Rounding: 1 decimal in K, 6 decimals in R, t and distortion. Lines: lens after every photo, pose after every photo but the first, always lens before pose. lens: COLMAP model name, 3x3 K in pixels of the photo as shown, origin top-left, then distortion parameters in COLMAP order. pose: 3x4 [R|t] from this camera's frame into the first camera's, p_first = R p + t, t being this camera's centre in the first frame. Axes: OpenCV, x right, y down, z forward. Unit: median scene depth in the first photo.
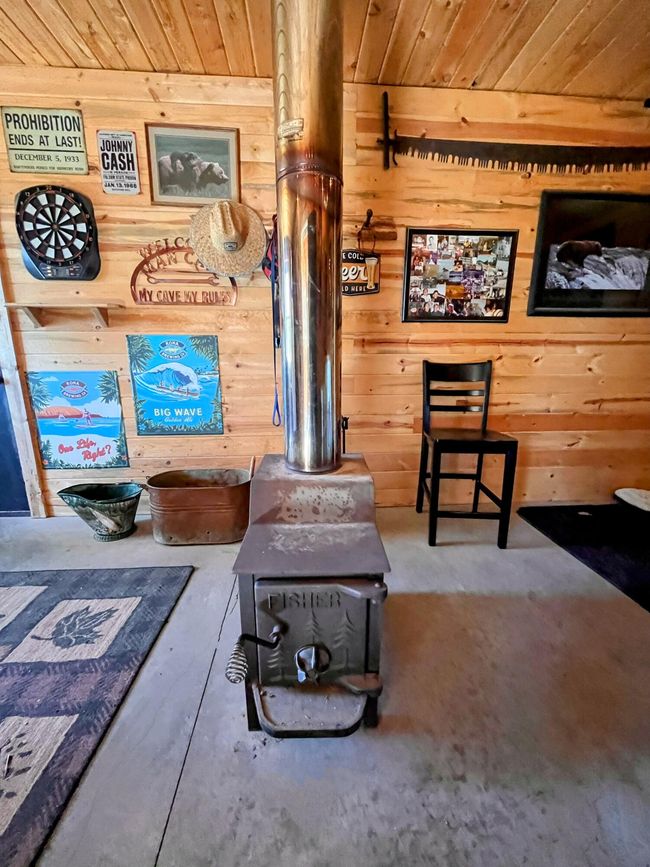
lens RADIAL K [[350.4, 0, 325.9], [0, 350.4, 431.0], [0, 0, 1]] dist [-0.002207, -0.000169]
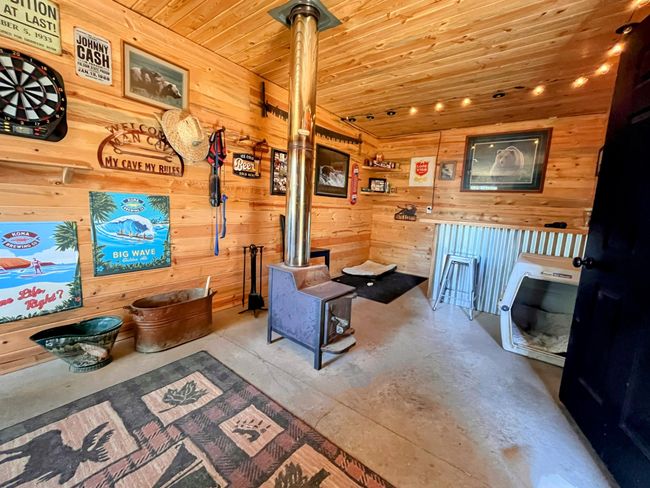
lens RADIAL K [[264.1, 0, 329.1], [0, 264.1, 242.0], [0, 0, 1]] dist [-0.000453, 0.000294]
pose [[0.661444, -0.066554, 0.747036, -0.723552], [0.116758, 0.993049, -0.014908, 0.002569], [-0.740851, 0.097083, 0.664616, -0.175818]]
